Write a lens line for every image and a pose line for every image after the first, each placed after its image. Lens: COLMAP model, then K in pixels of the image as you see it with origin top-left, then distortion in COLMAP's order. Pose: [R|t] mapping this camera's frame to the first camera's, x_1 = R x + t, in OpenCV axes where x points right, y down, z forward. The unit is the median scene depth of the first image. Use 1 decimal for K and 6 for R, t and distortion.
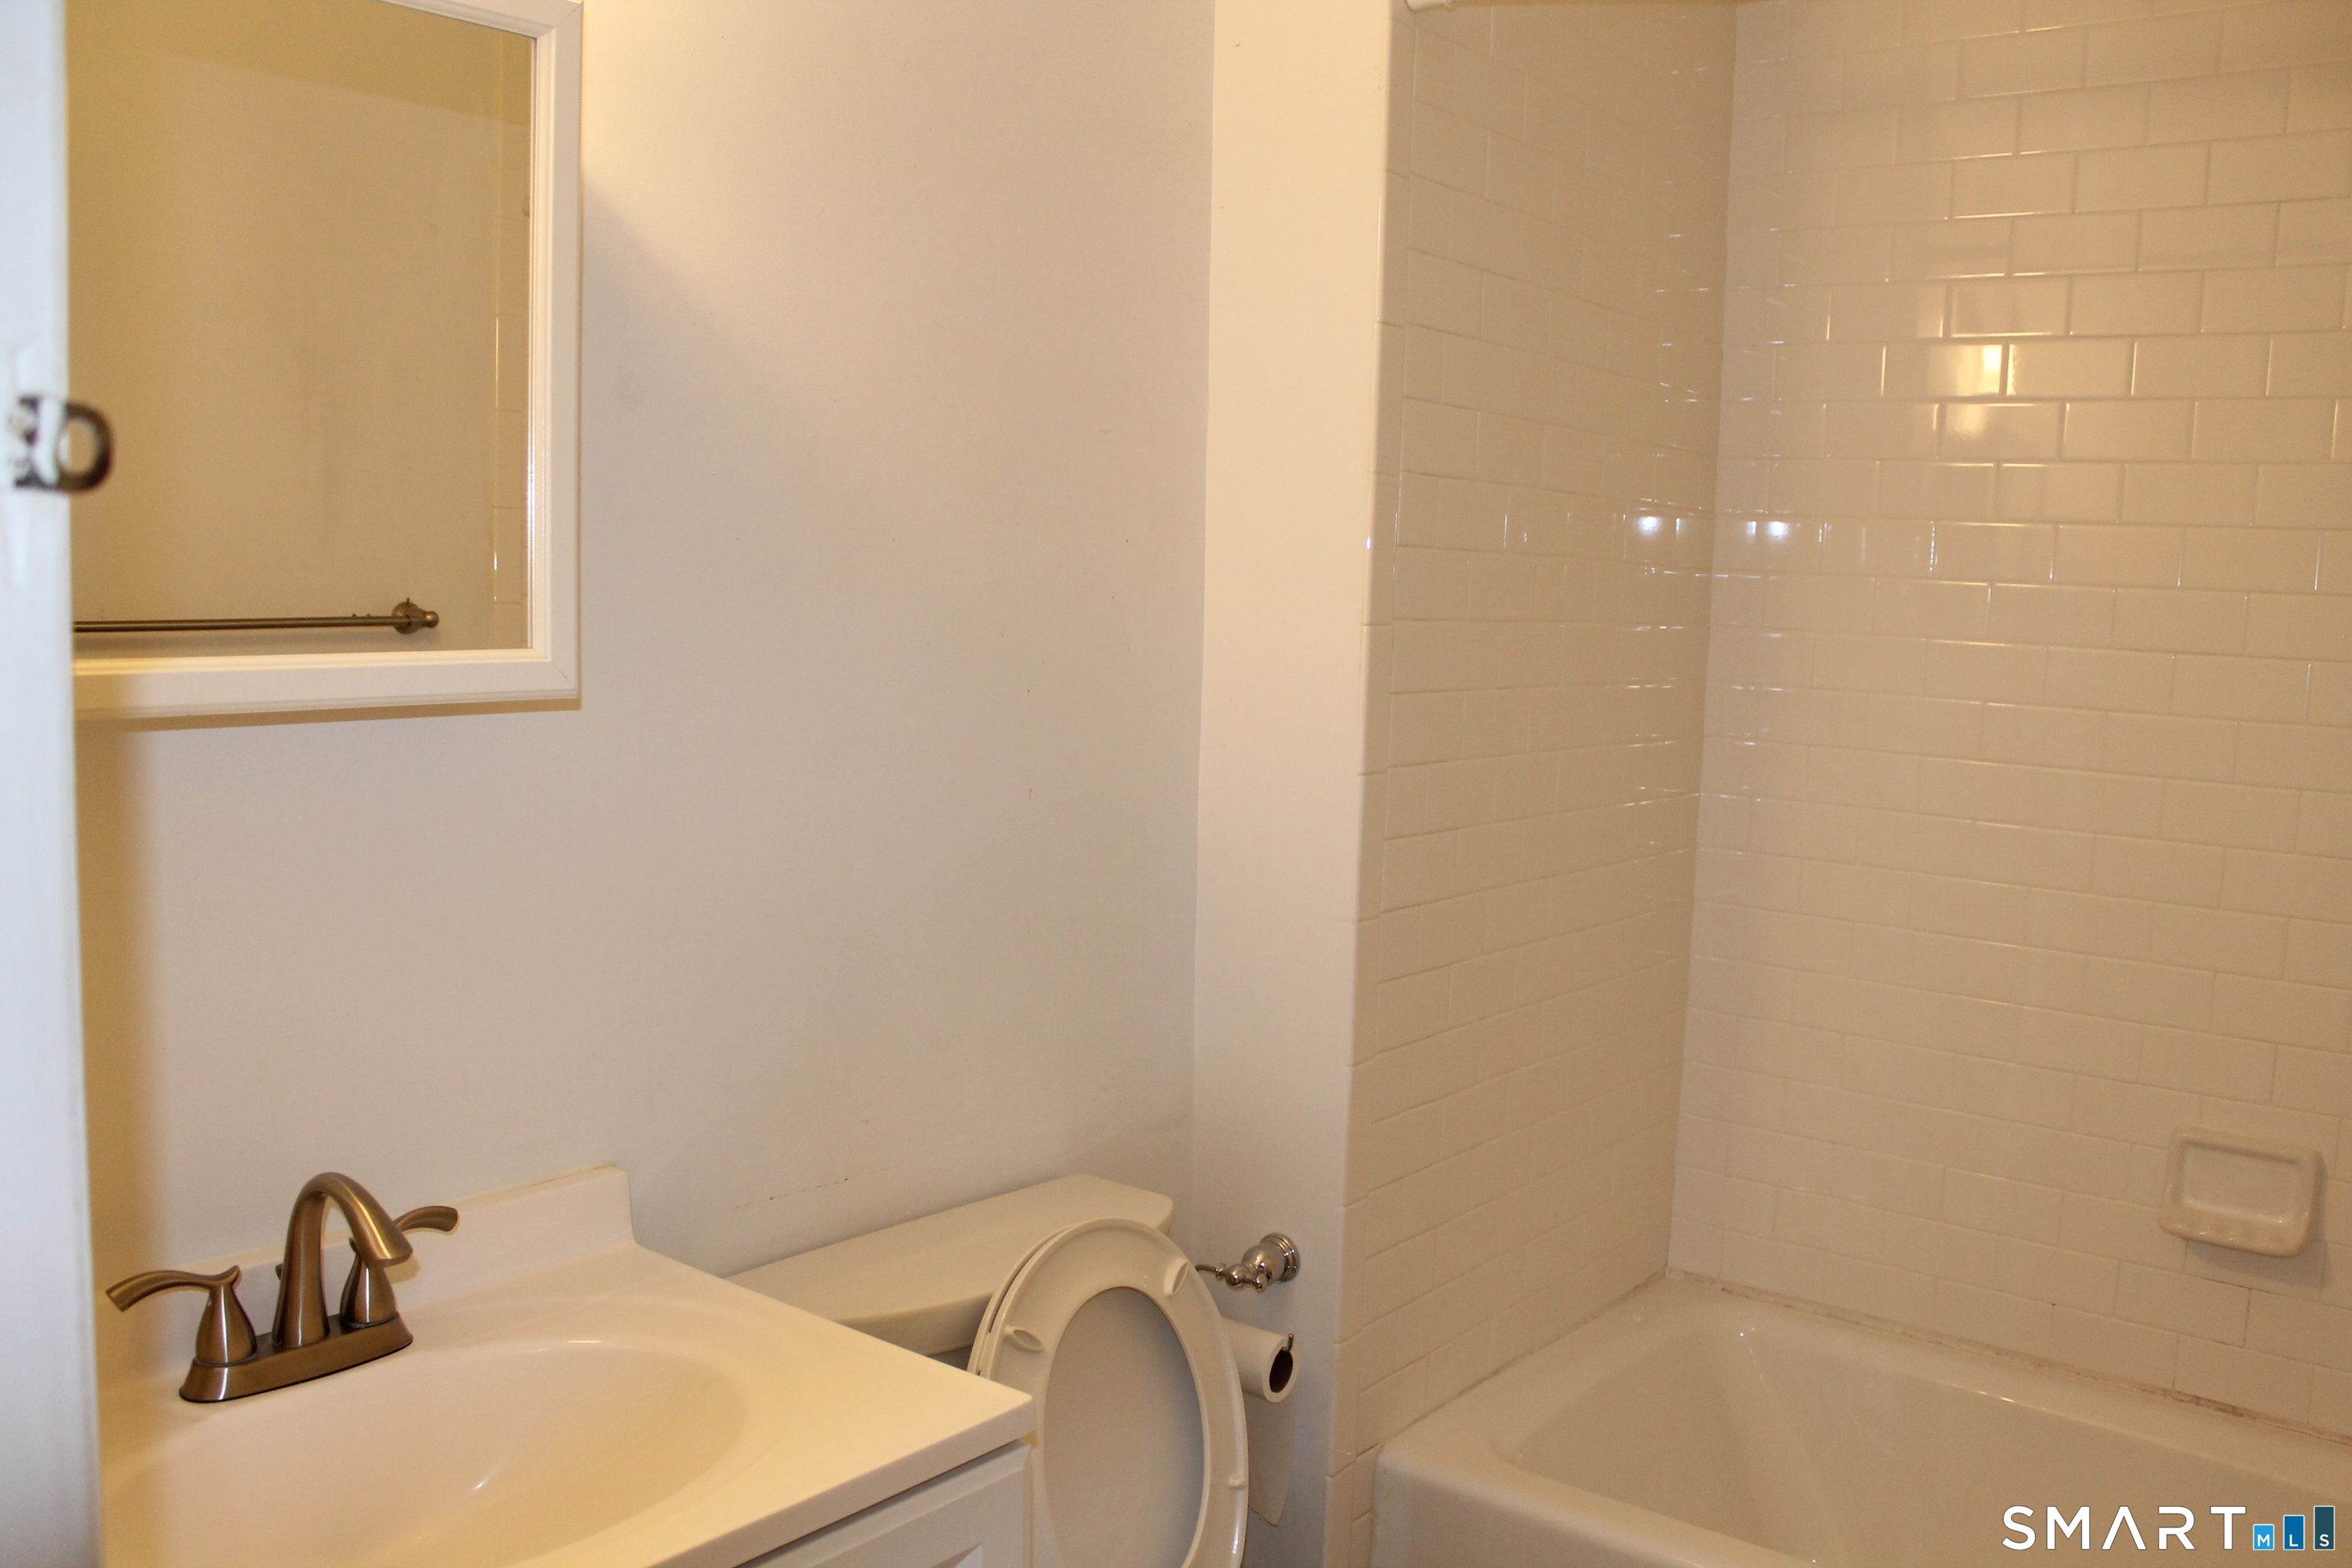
lens RADIAL K [[1974.9, 0, 1184.9], [0, 1974.9, 790.2], [0, 0, 1]] dist [-0.169635, 0.153986]
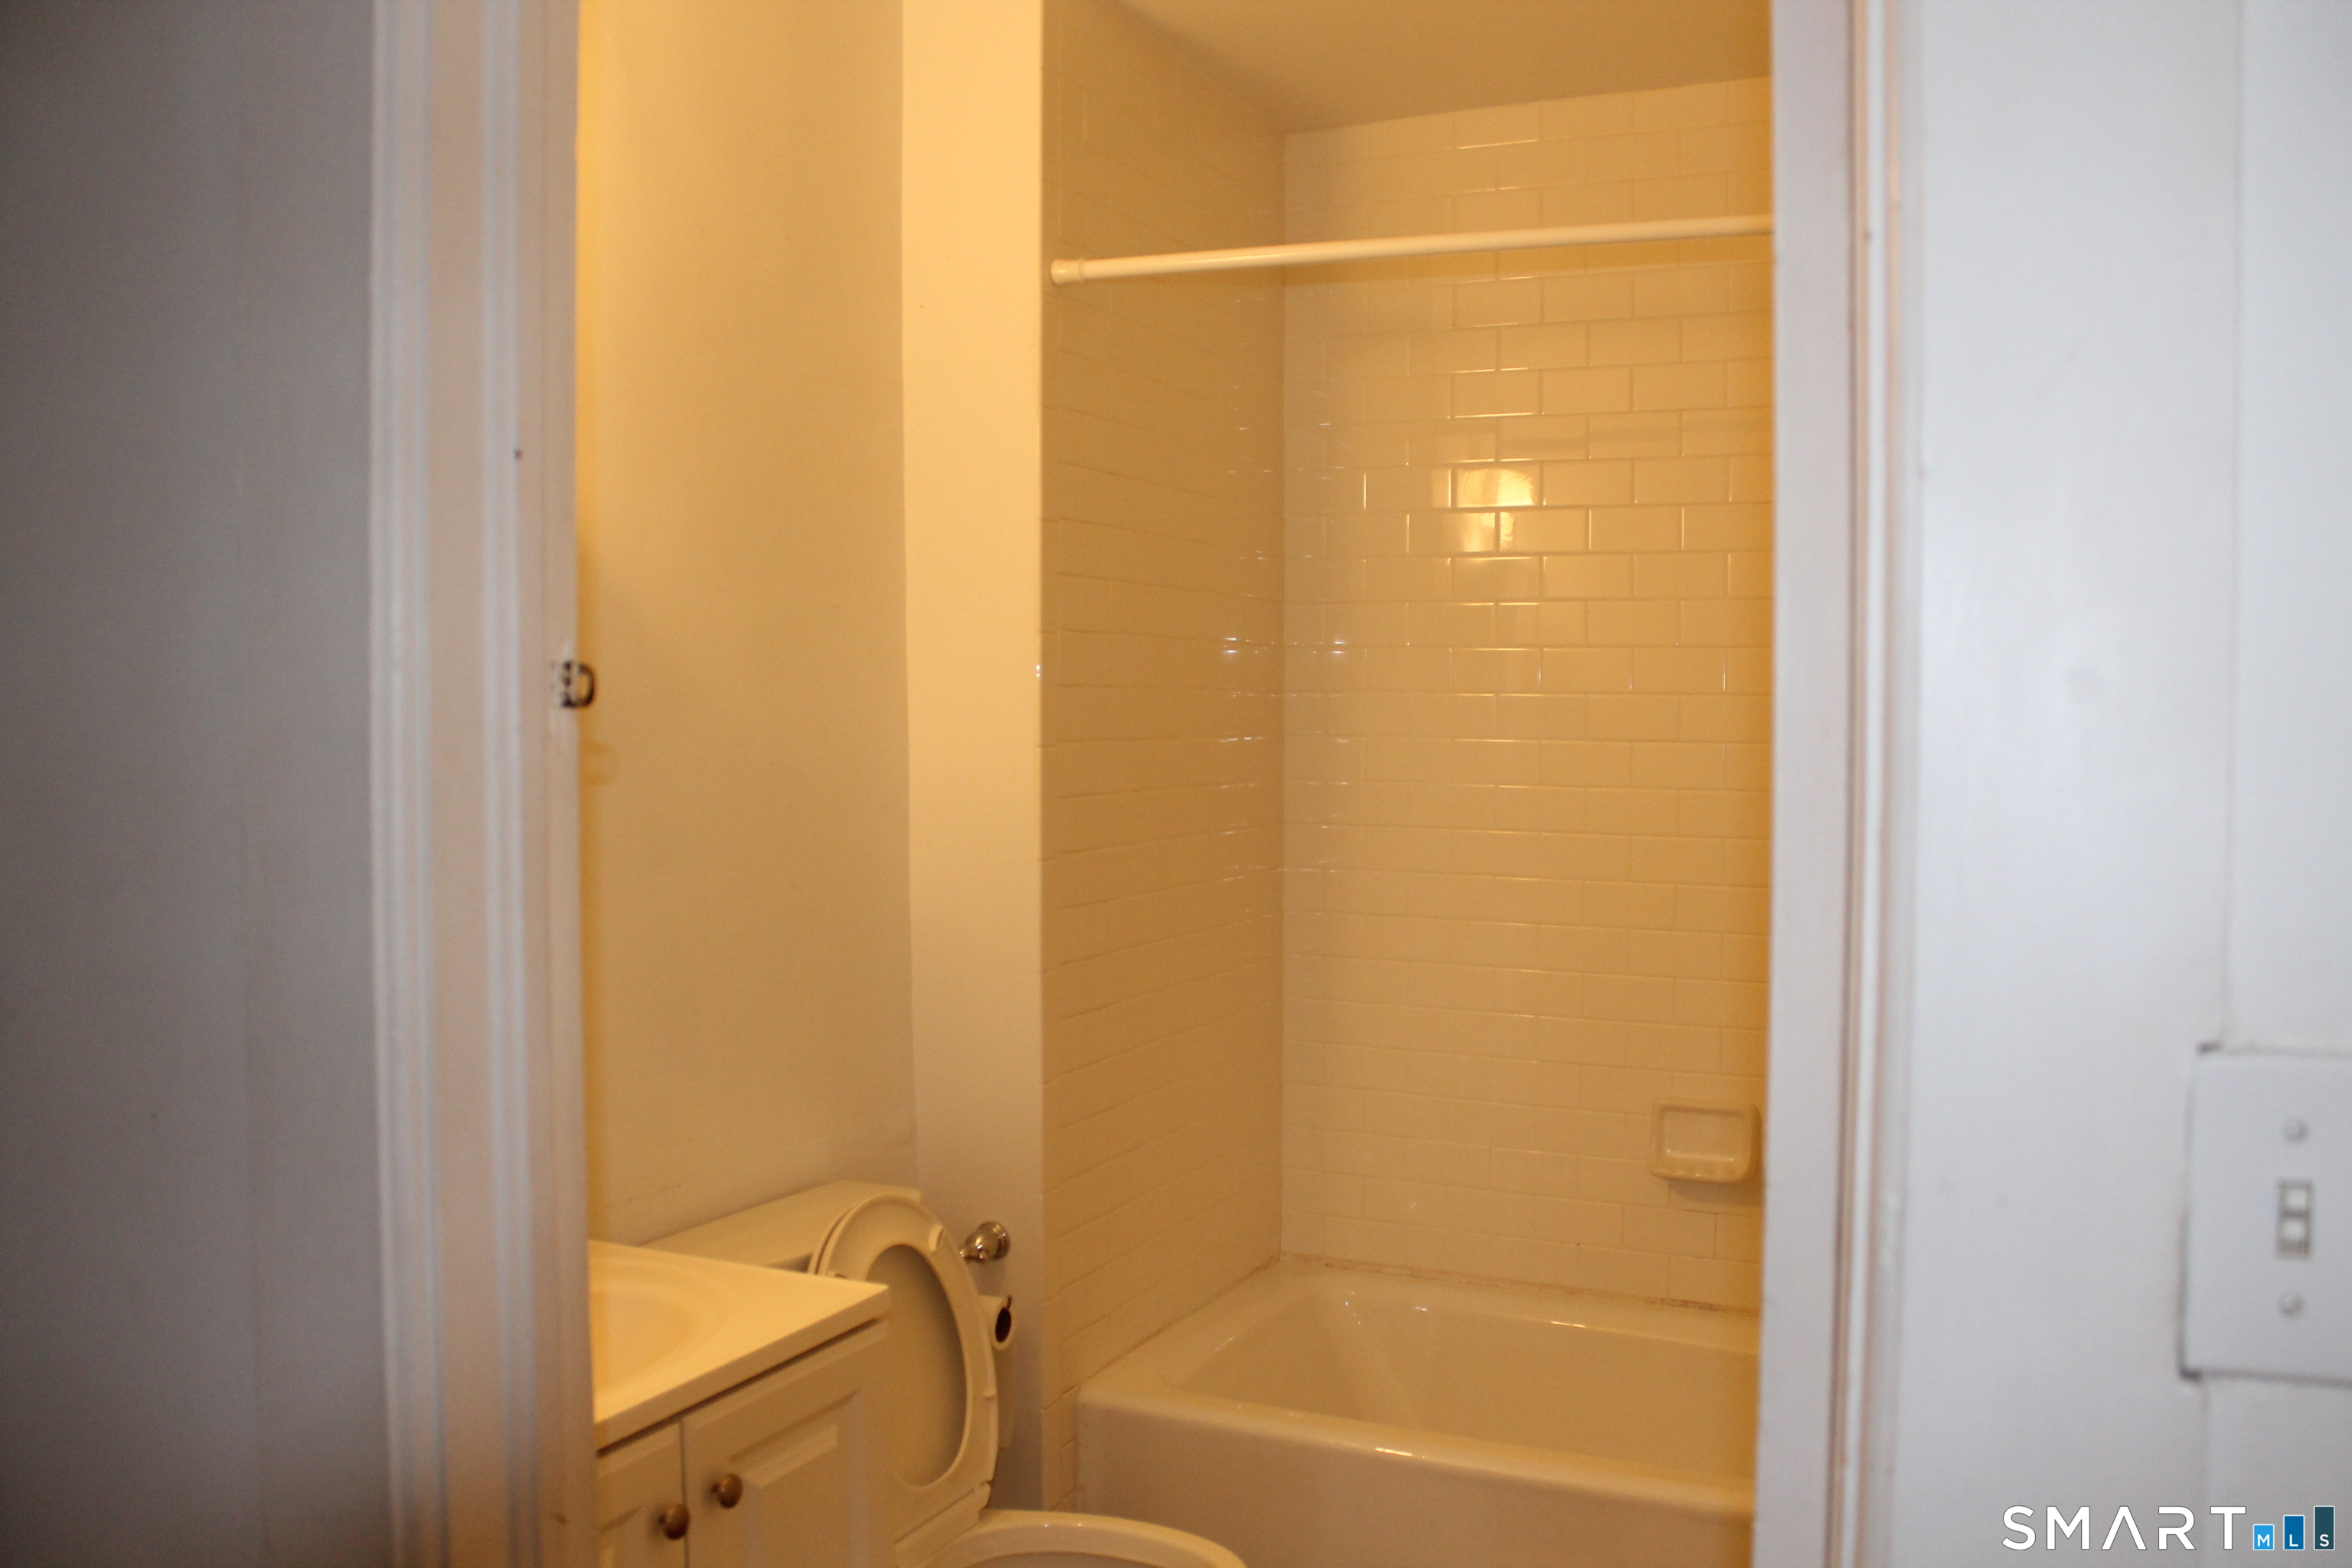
lens RADIAL K [[1974.9, 0, 1184.9], [0, 1974.9, 790.2], [0, 0, 1]] dist [-0.169635, 0.153986]
pose [[0.973676, -0.041177, 0.224187, -0.096708], [0.054282, 0.997139, -0.052609, 0.017811], [-0.221380, 0.063394, 0.973125, -0.270809]]
